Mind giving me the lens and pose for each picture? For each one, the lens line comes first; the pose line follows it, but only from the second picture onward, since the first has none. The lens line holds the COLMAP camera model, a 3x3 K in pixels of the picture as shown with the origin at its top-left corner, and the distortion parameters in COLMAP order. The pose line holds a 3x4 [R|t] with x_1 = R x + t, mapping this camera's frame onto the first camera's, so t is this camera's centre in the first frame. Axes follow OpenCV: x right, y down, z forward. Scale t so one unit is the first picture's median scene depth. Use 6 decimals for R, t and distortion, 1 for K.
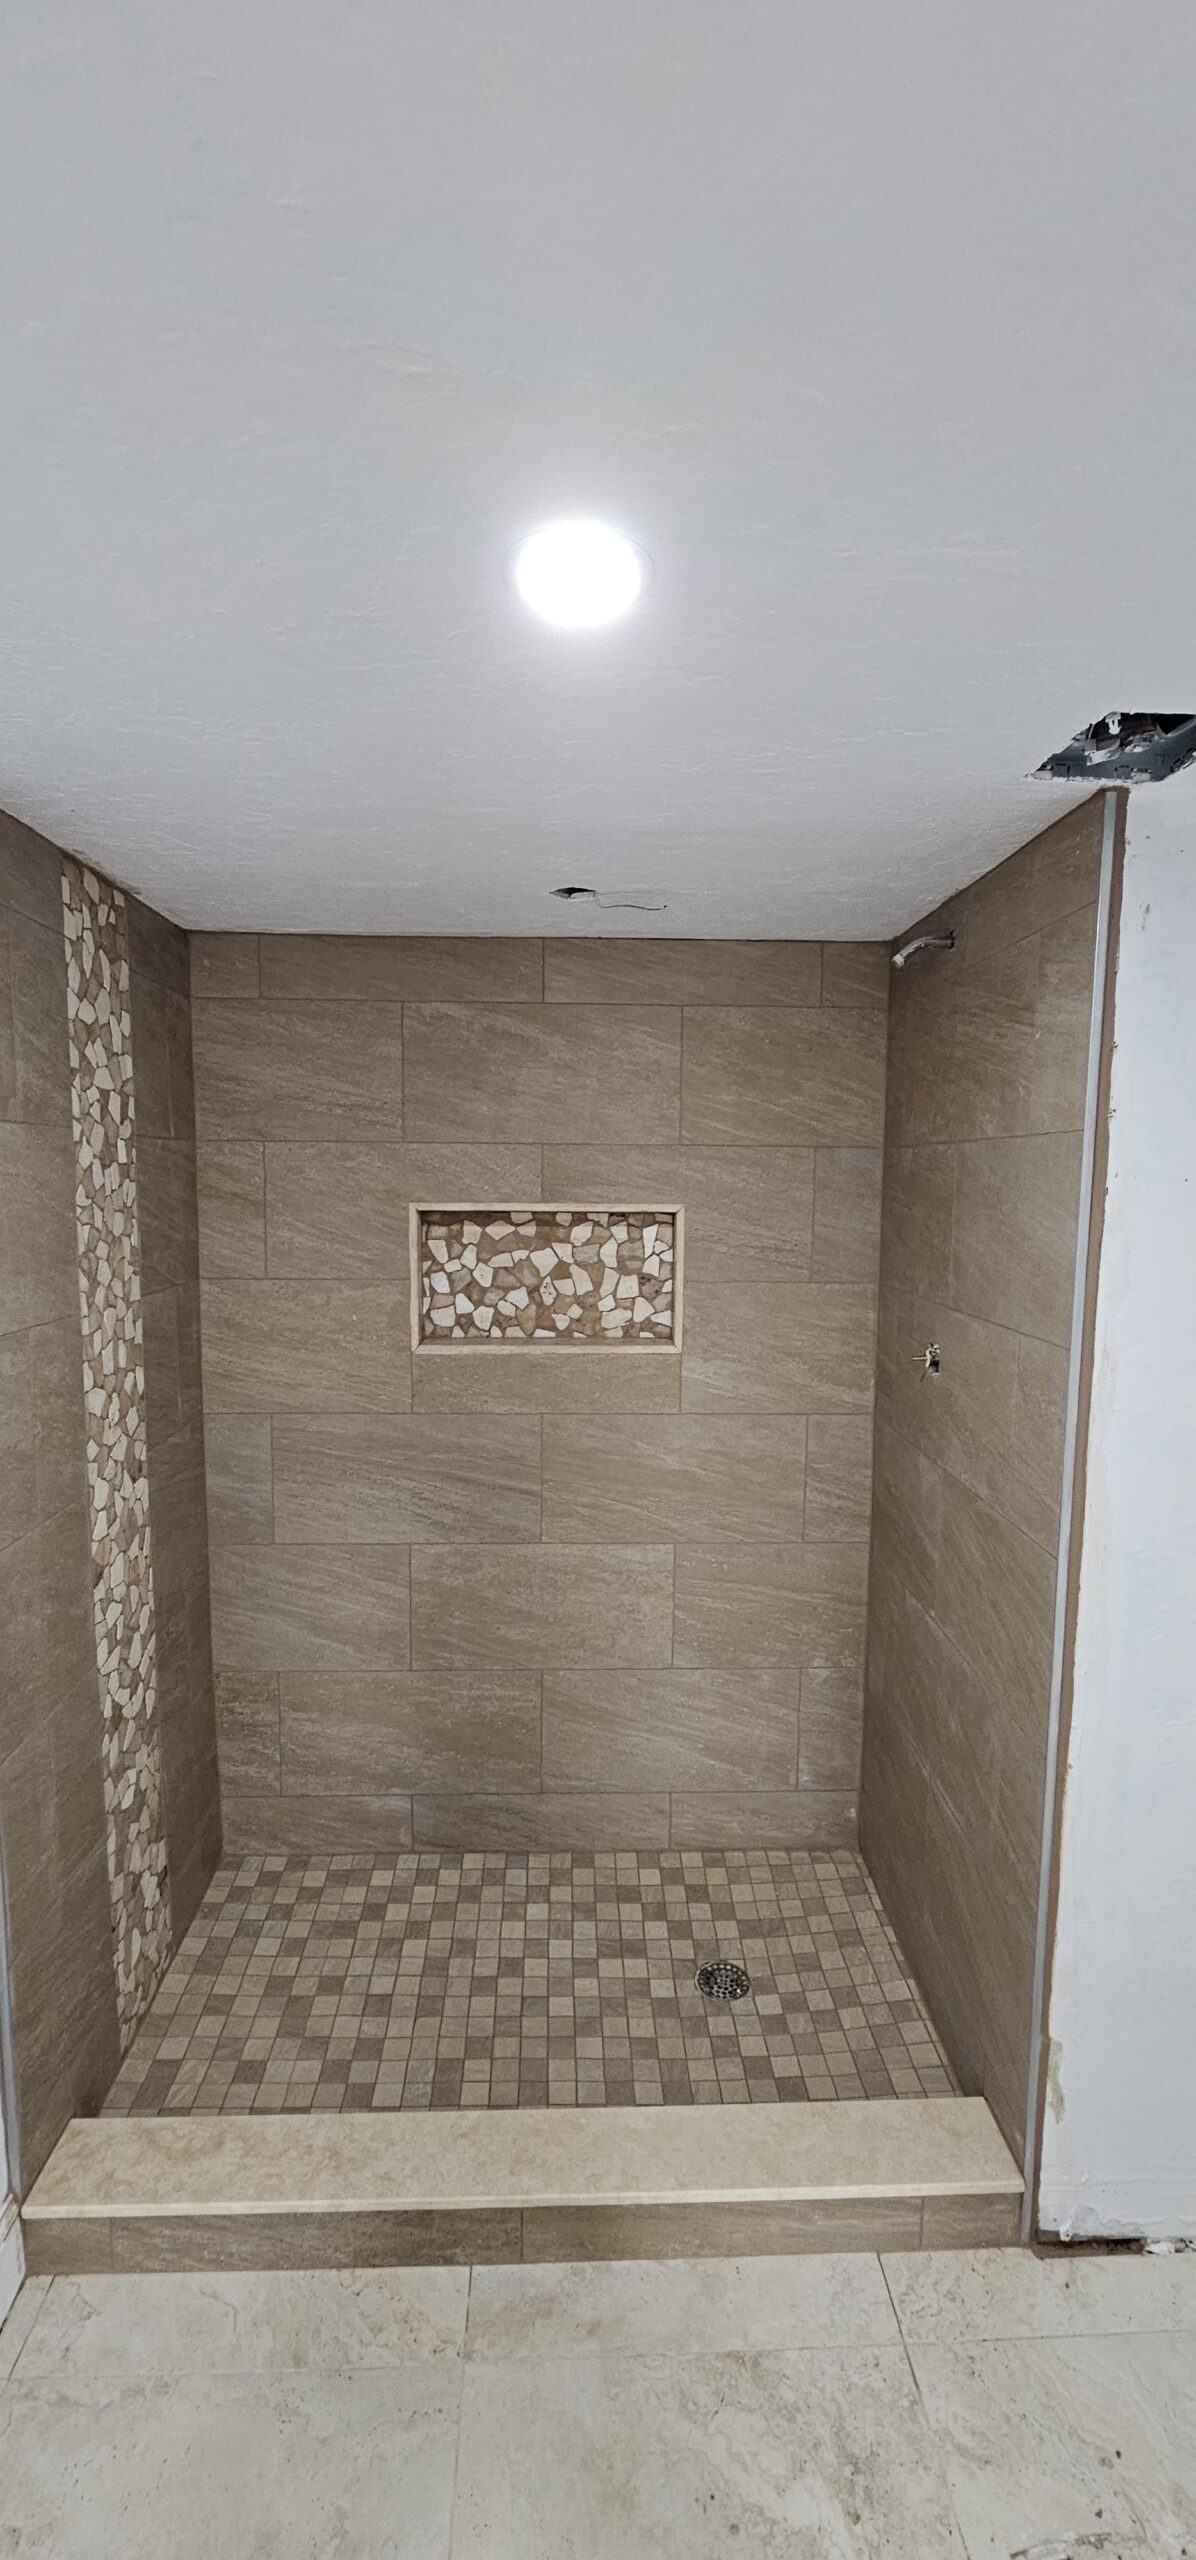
lens RADIAL K [[1051.8, 0, 598.8], [0, 1051.8, 1291.2], [0, 0, 1]] dist [-0.000443, 0.000440]
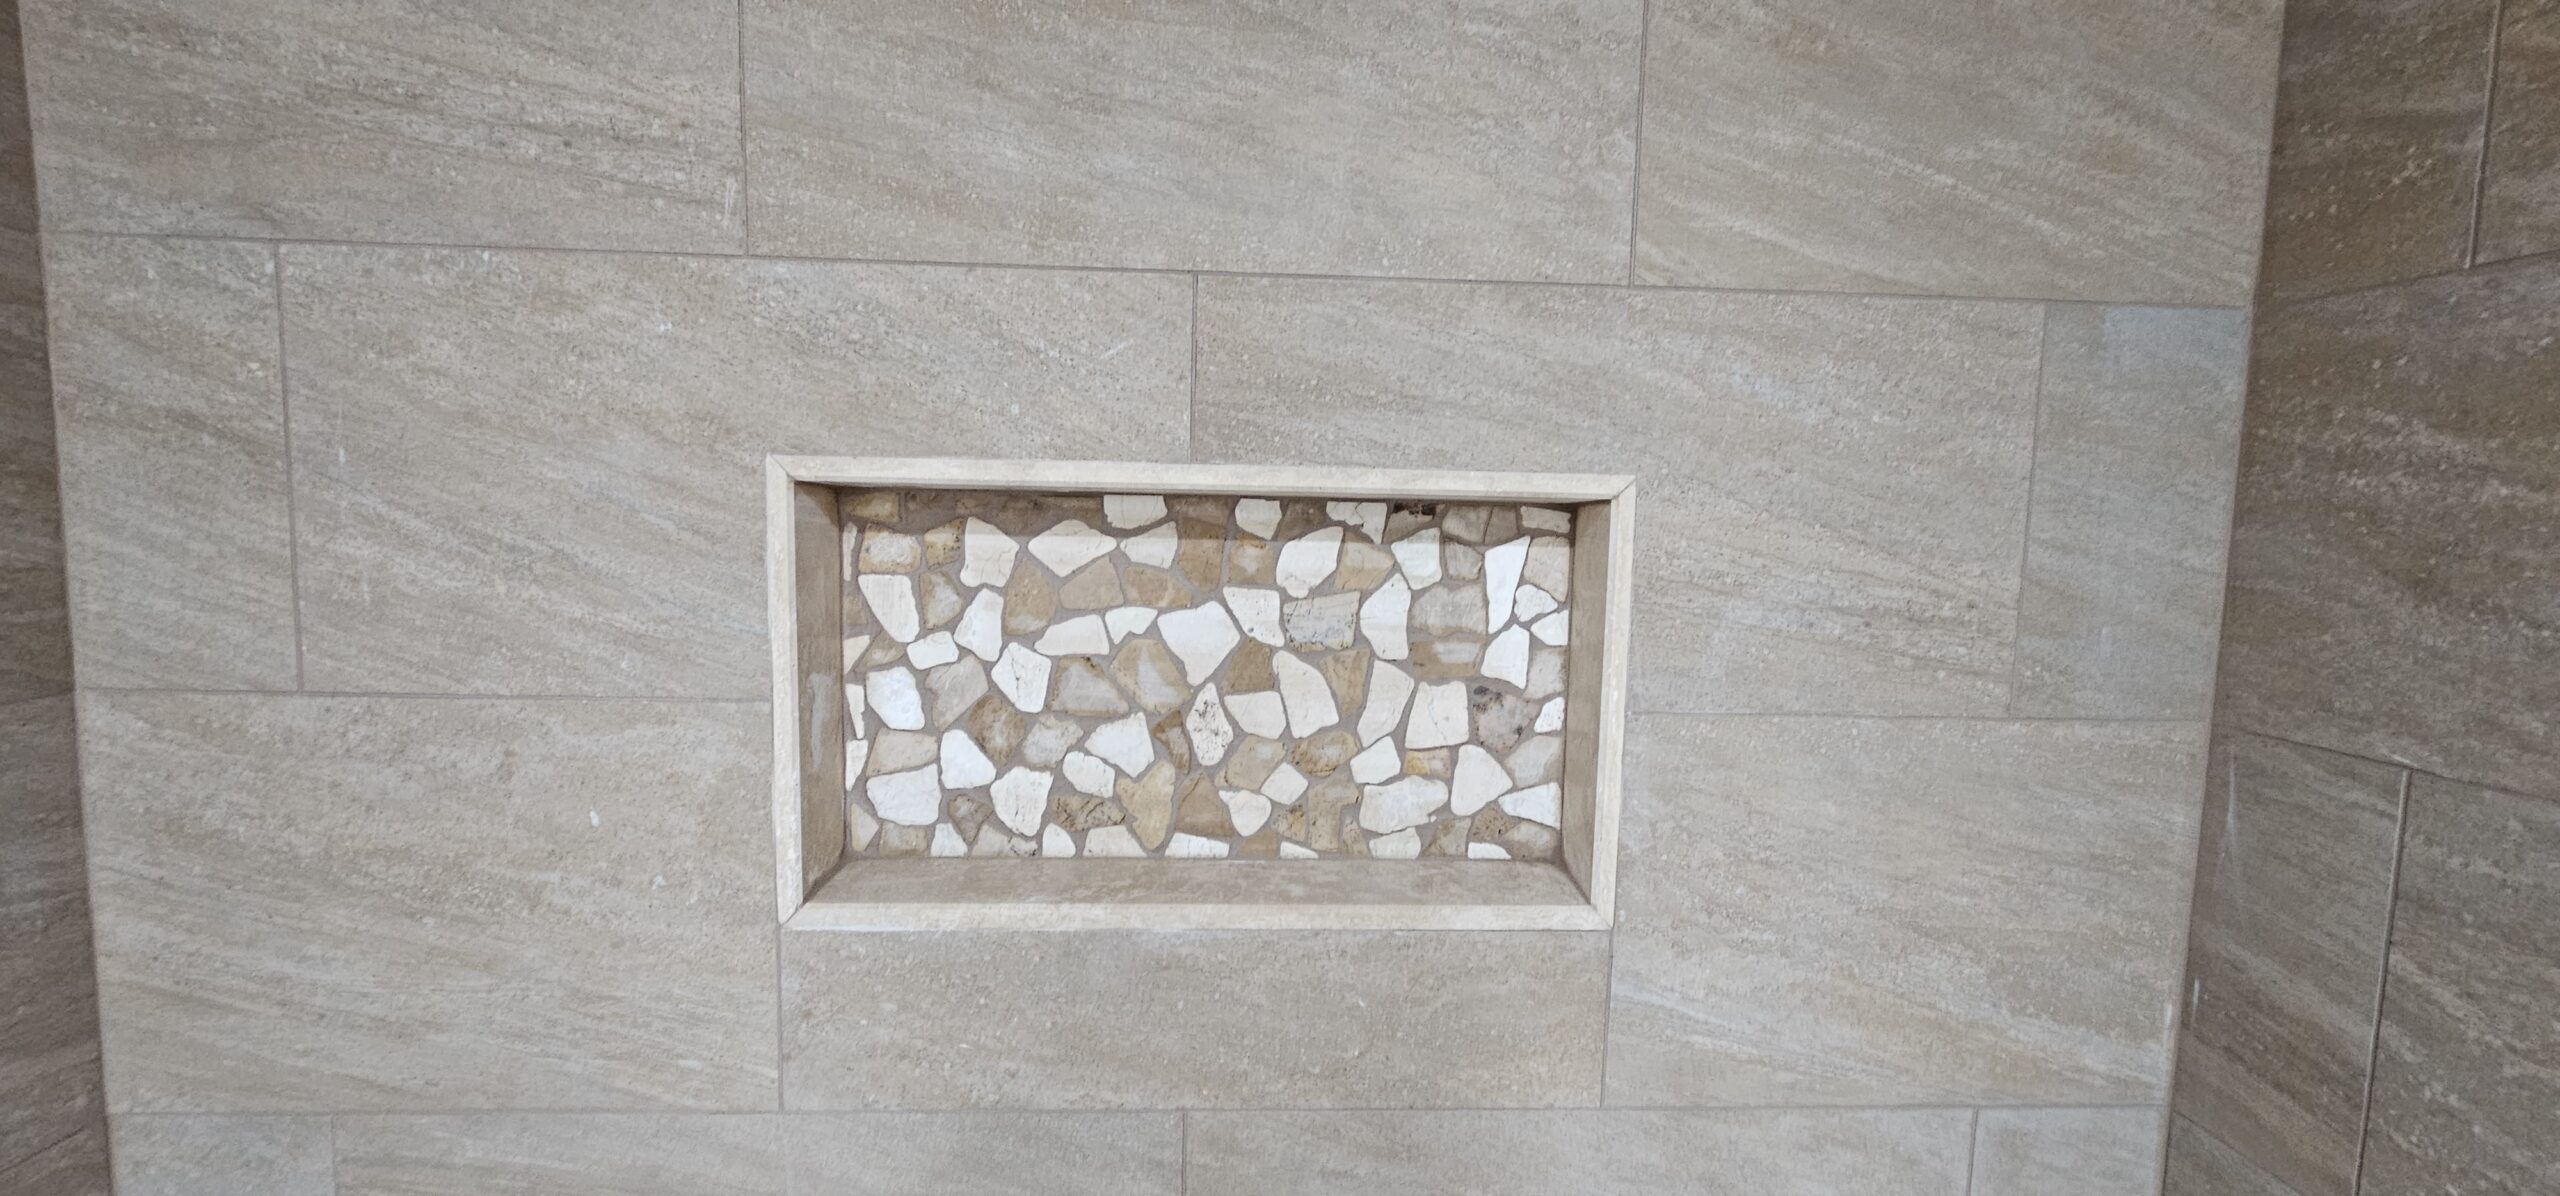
lens RADIAL K [[1051.8, 0, 1280.0], [0, 1051.8, 598.0], [0, 0, 1]] dist [-0.000443, 0.000440]
pose [[0.999854, 0.013251, 0.010832, -0.030926], [-0.013032, 0.999713, -0.020100, -0.037398], [-0.011095, 0.019956, 0.999739, 0.686084]]
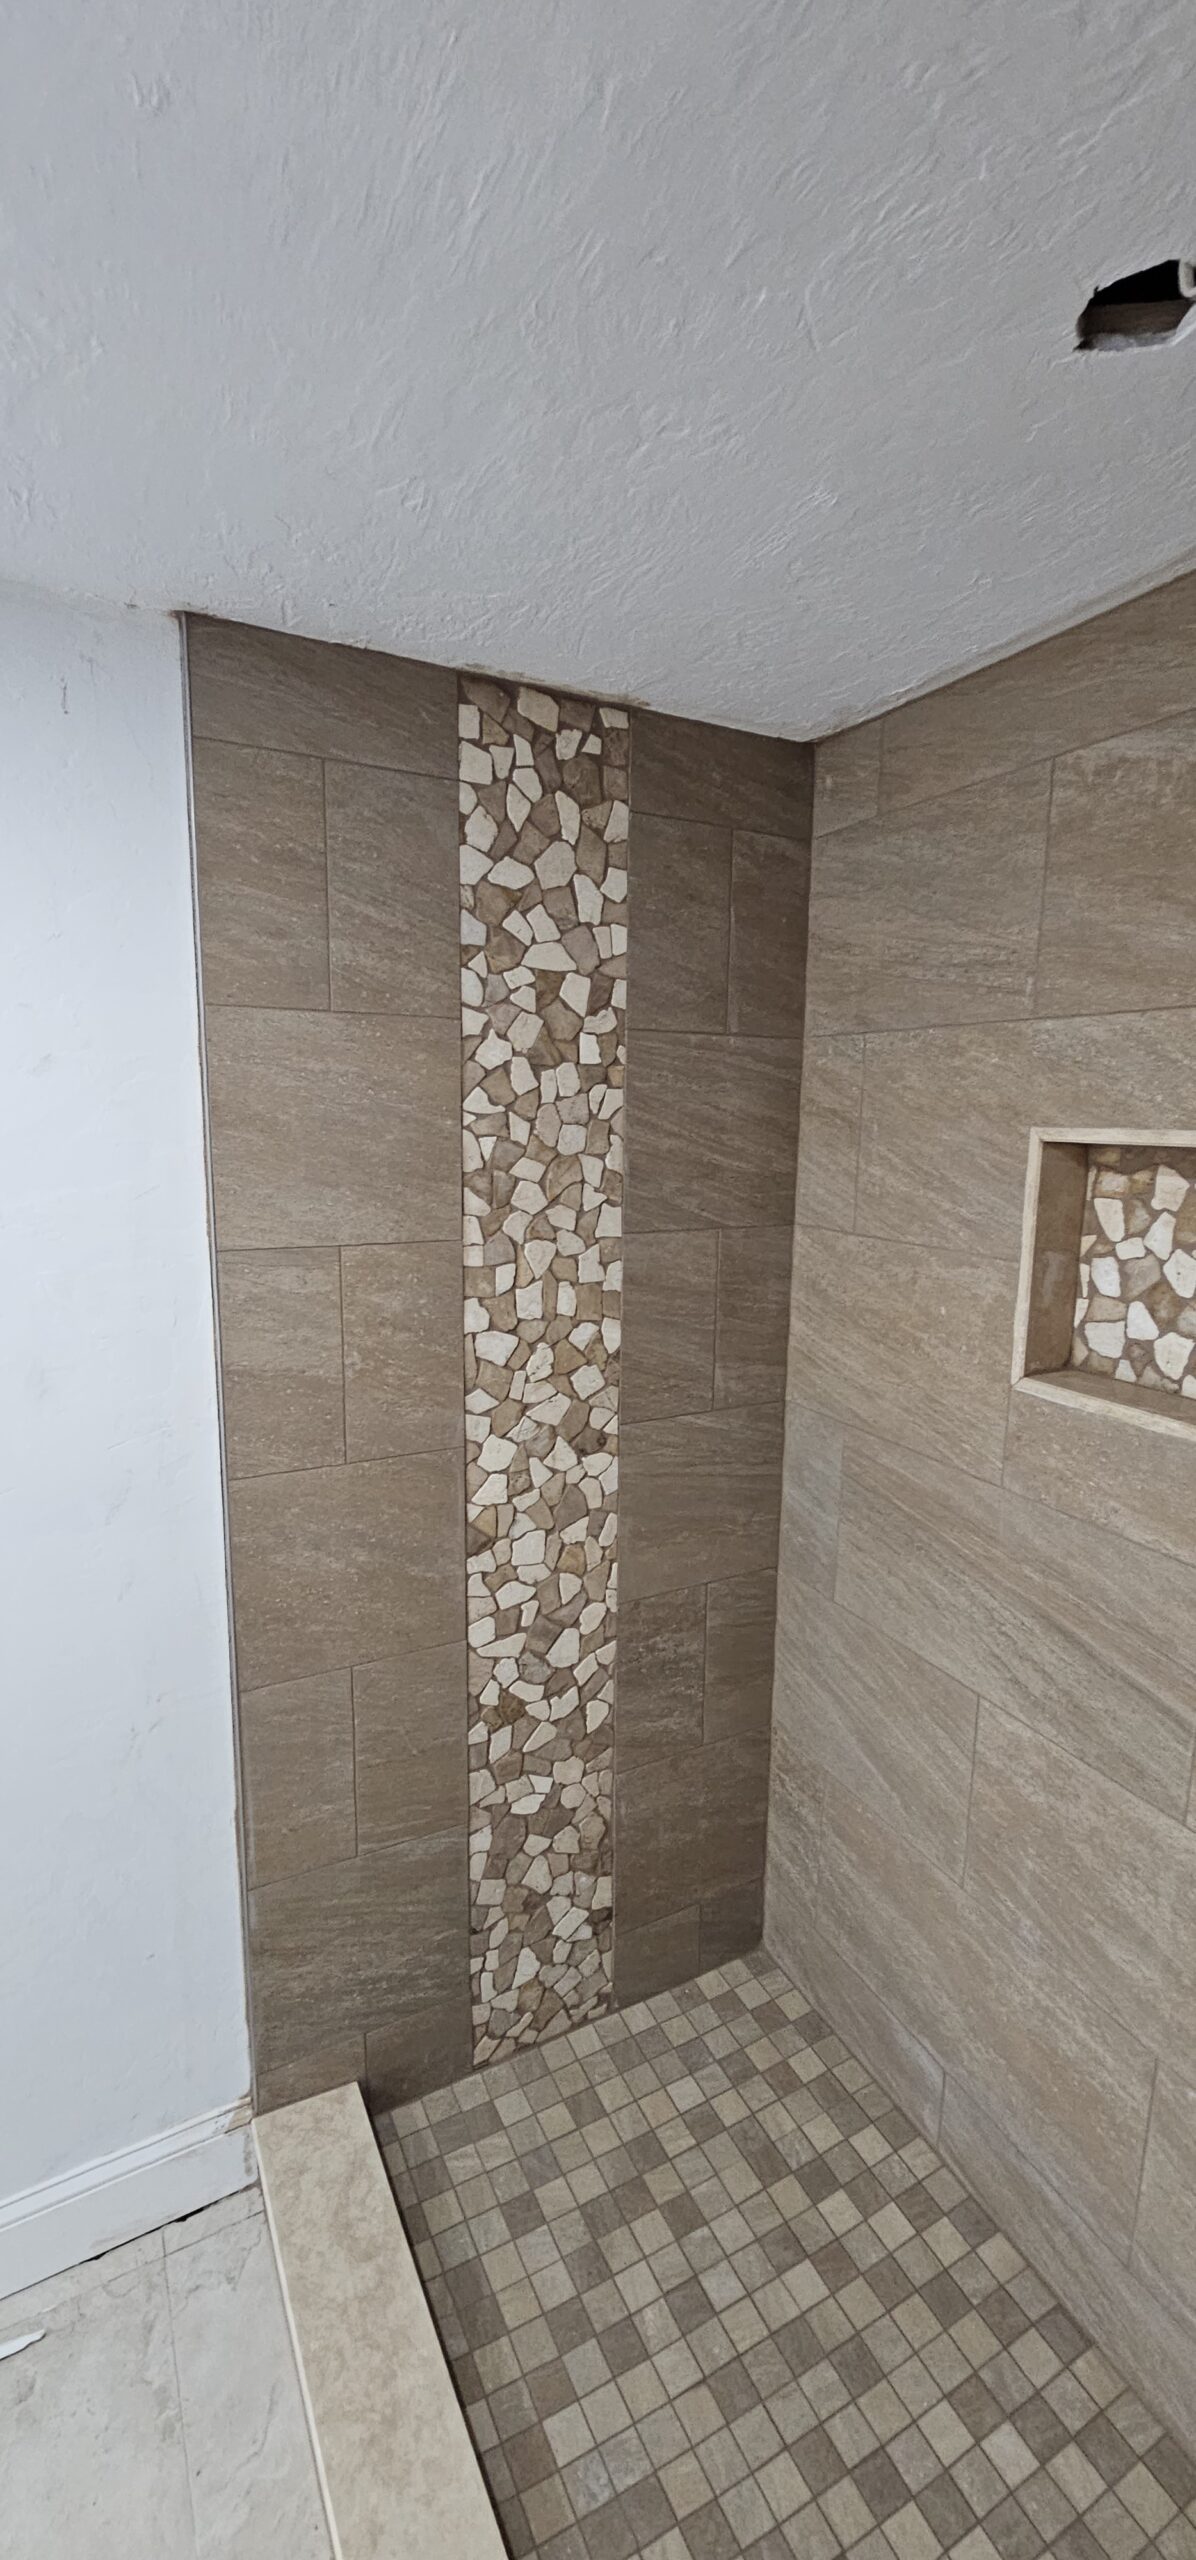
lens RADIAL K [[1051.8, 0, 598.8], [0, 1051.8, 1291.2], [0, 0, 1]] dist [-0.000443, 0.000440]
pose [[0.428220, 0.153040, -0.890621, 0.238787], [-0.109889, 0.987060, 0.116775, -0.037240], [0.896968, 0.047864, 0.439497, 0.543411]]
